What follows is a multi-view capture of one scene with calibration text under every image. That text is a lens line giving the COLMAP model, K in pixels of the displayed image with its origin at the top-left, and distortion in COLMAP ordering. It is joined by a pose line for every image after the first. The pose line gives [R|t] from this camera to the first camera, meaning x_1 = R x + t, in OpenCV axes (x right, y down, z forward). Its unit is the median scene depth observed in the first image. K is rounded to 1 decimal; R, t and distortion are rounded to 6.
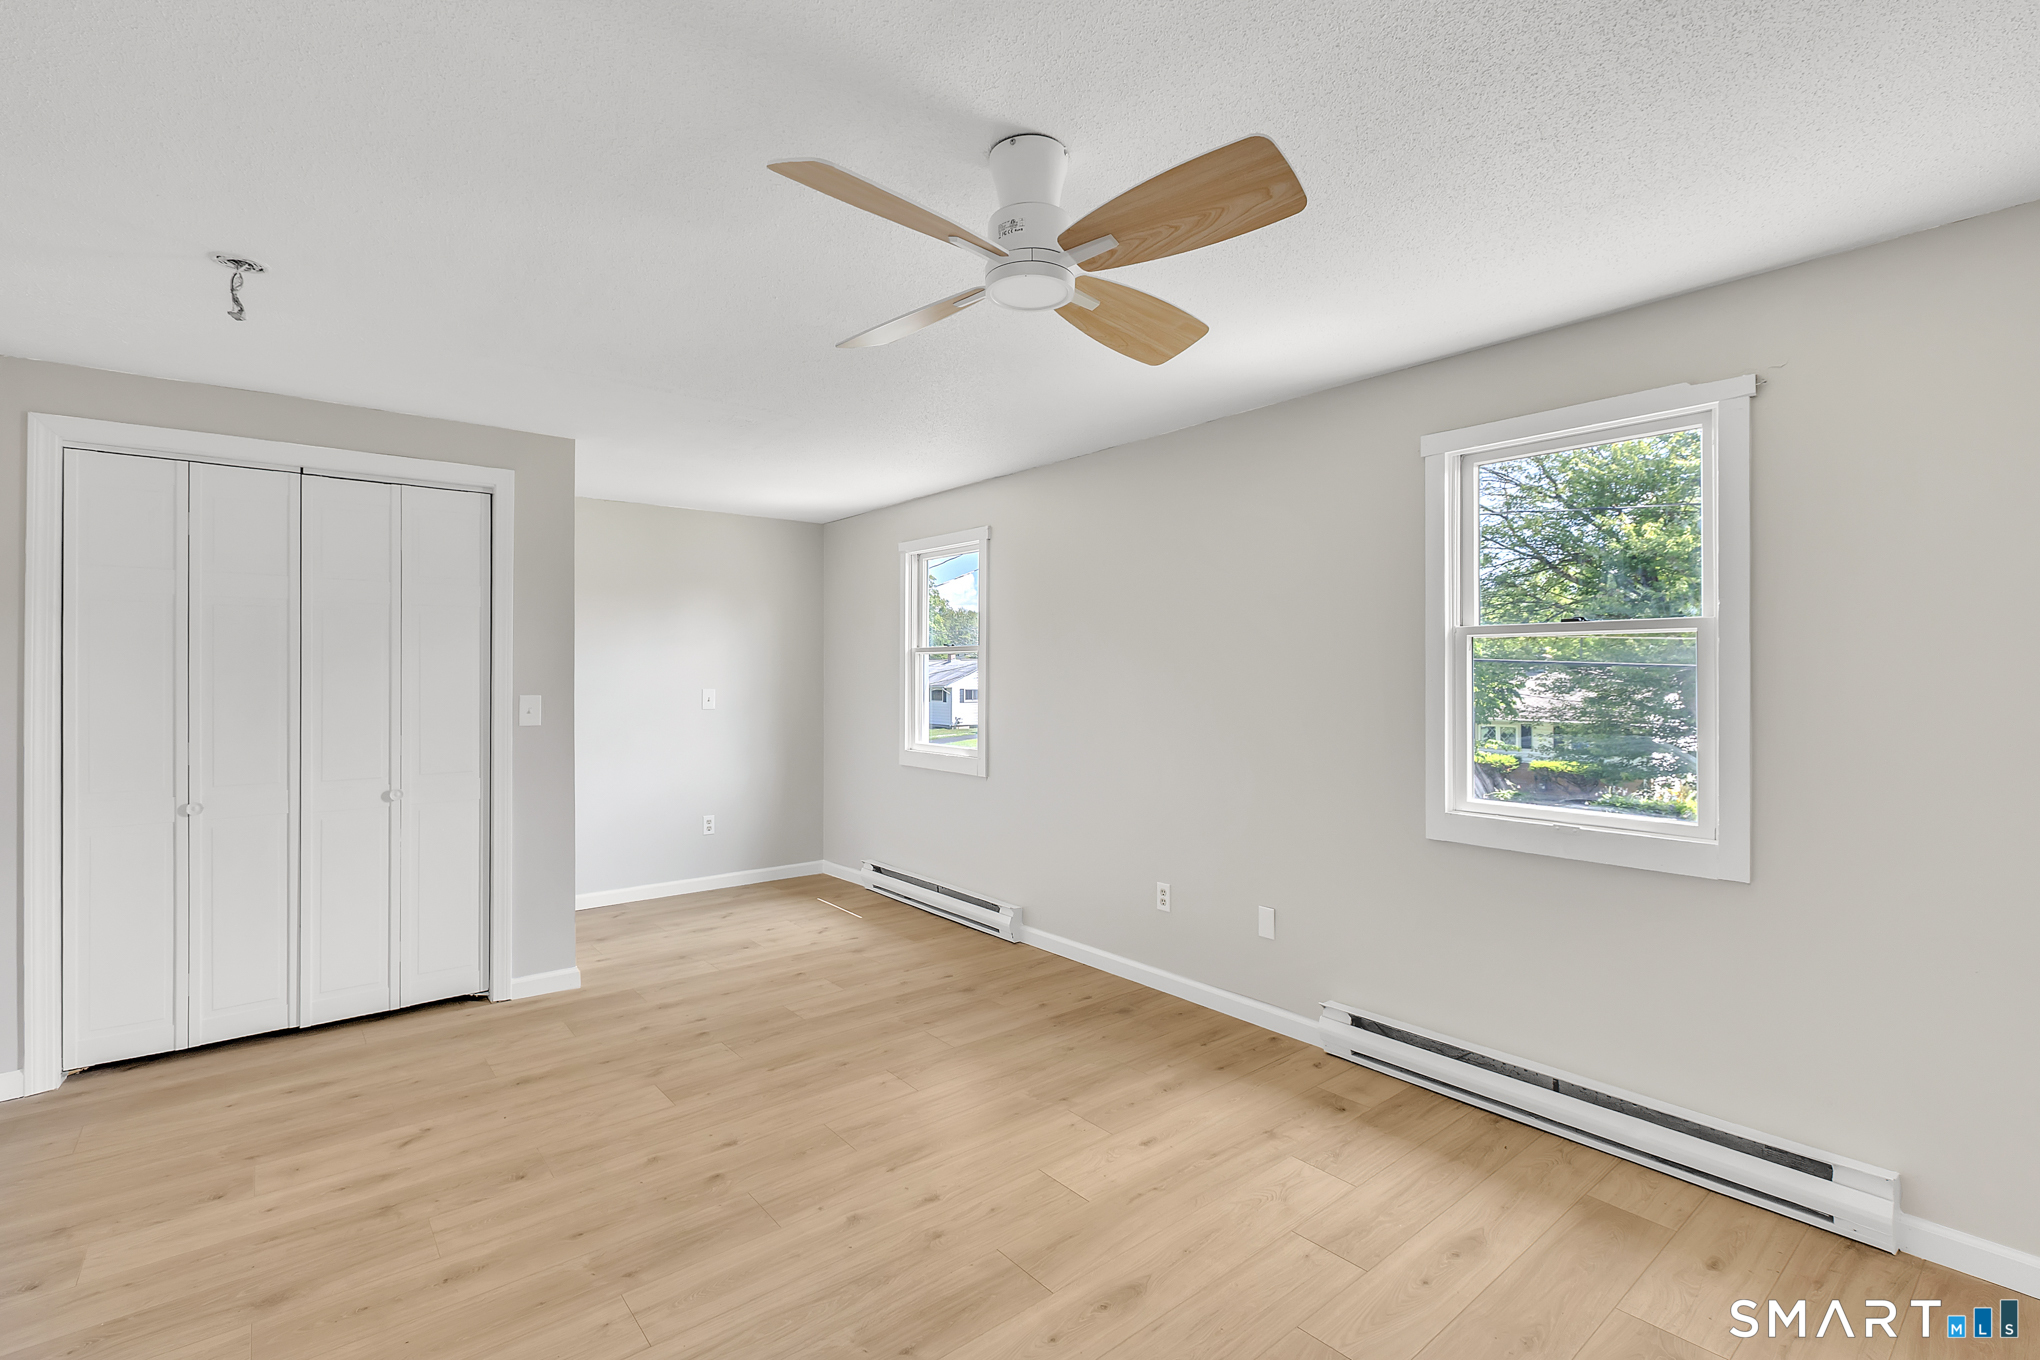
lens RADIAL K [[915.5, 0, 1022.6], [0, 915.5, 672.1], [0, 0, 1]] dist [0.002745, 0.000490]
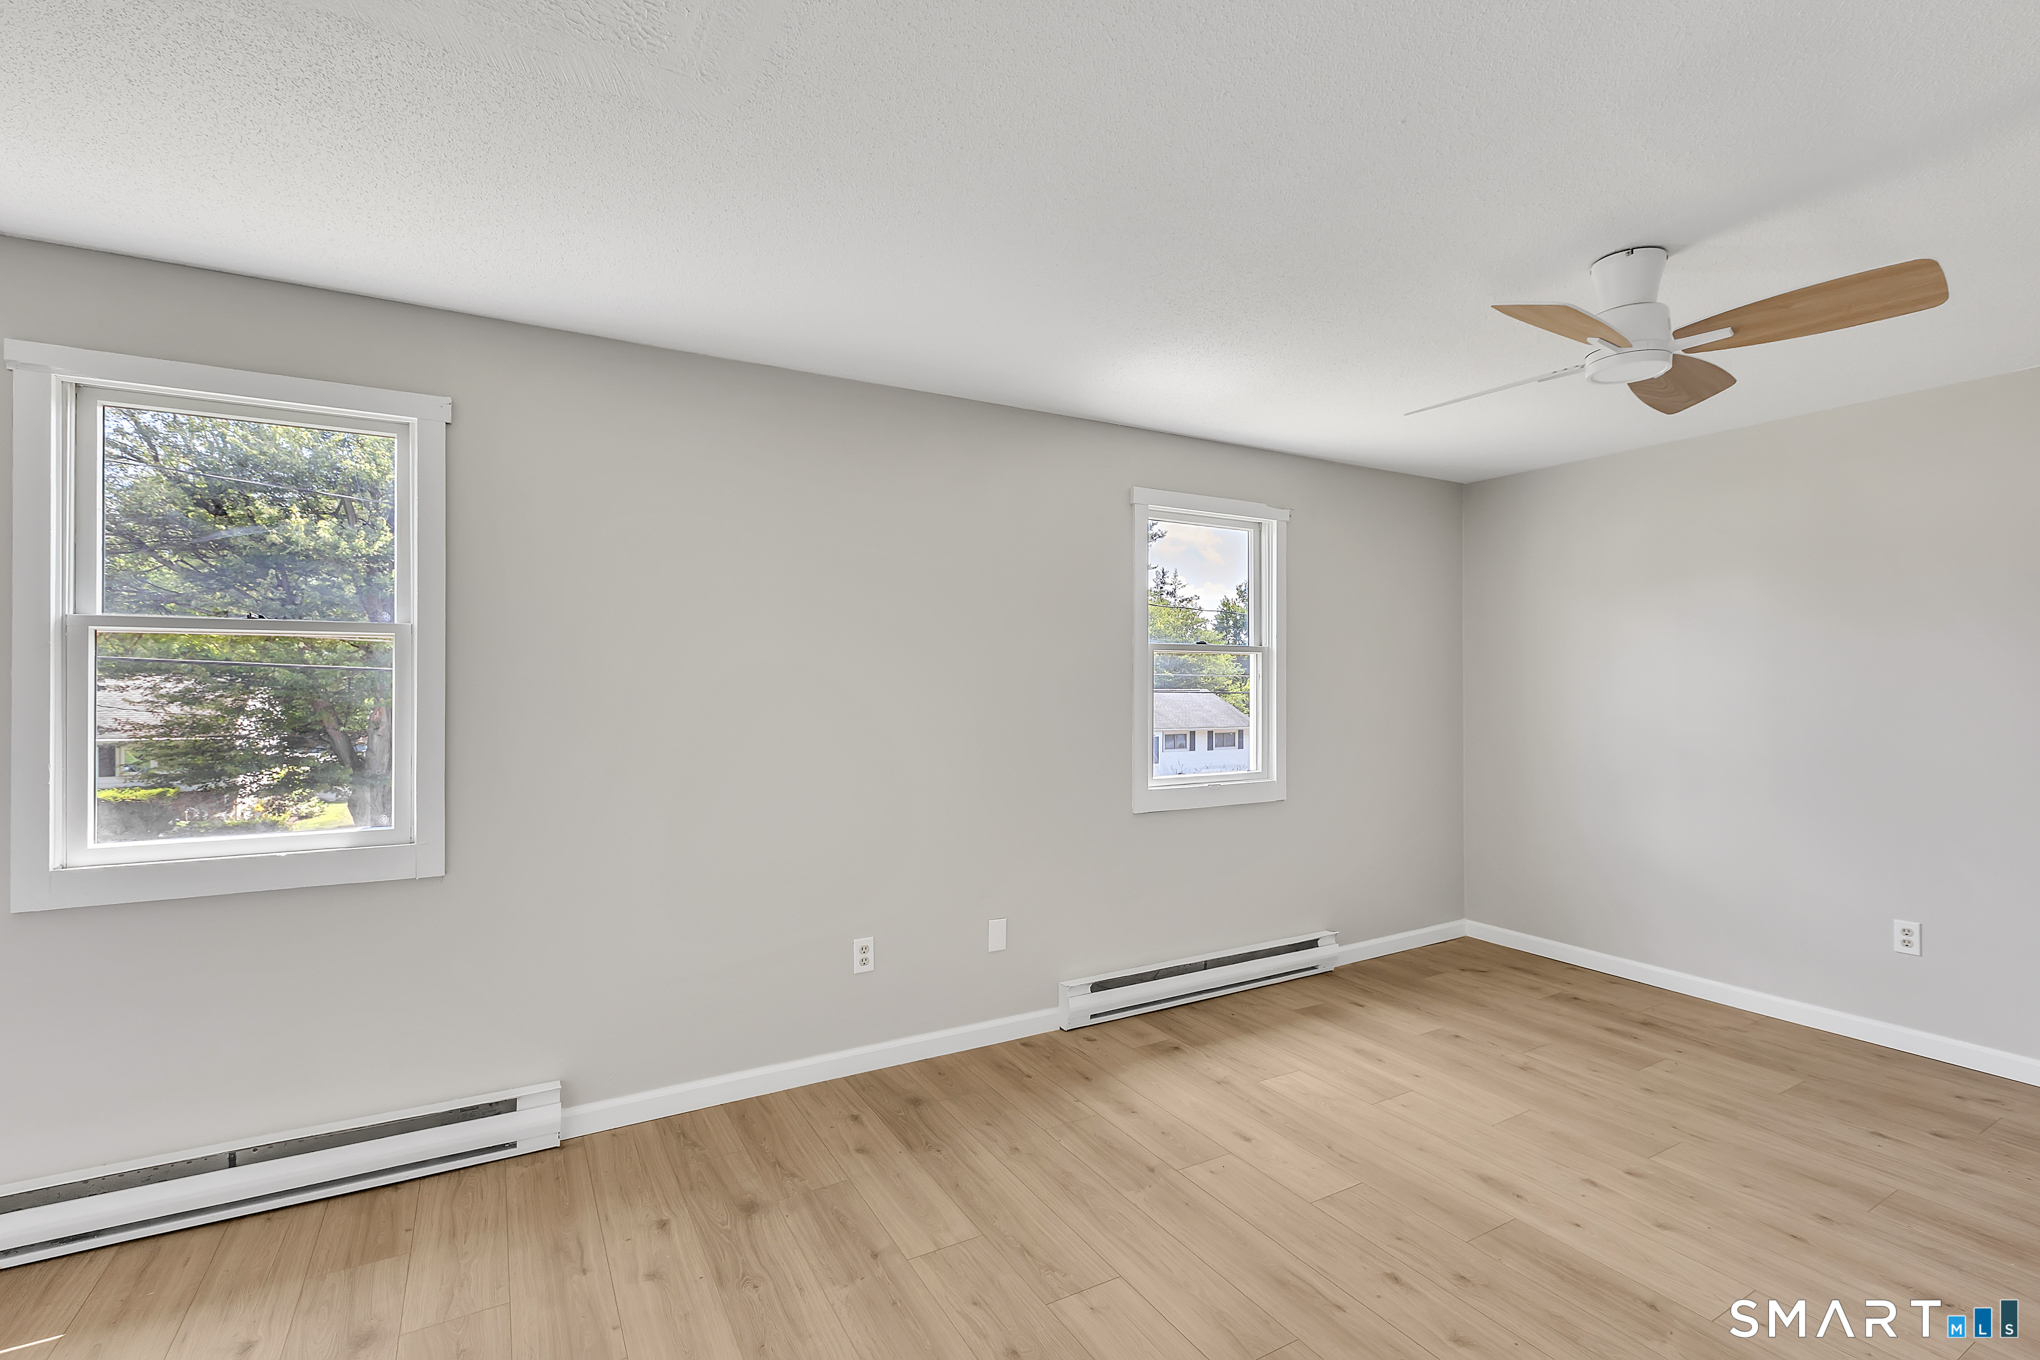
lens RADIAL K [[899.4, 0, 1020.0], [0, 899.4, 680.0], [0, 0, 1]] dist [-0.002018, -0.000578]
pose [[0.172381, 0.003841, 0.985023, -0.642525], [-0.006534, 0.999975, -0.002756, 0.001903], [-0.985009, -0.005961, 0.172401, 0.764957]]
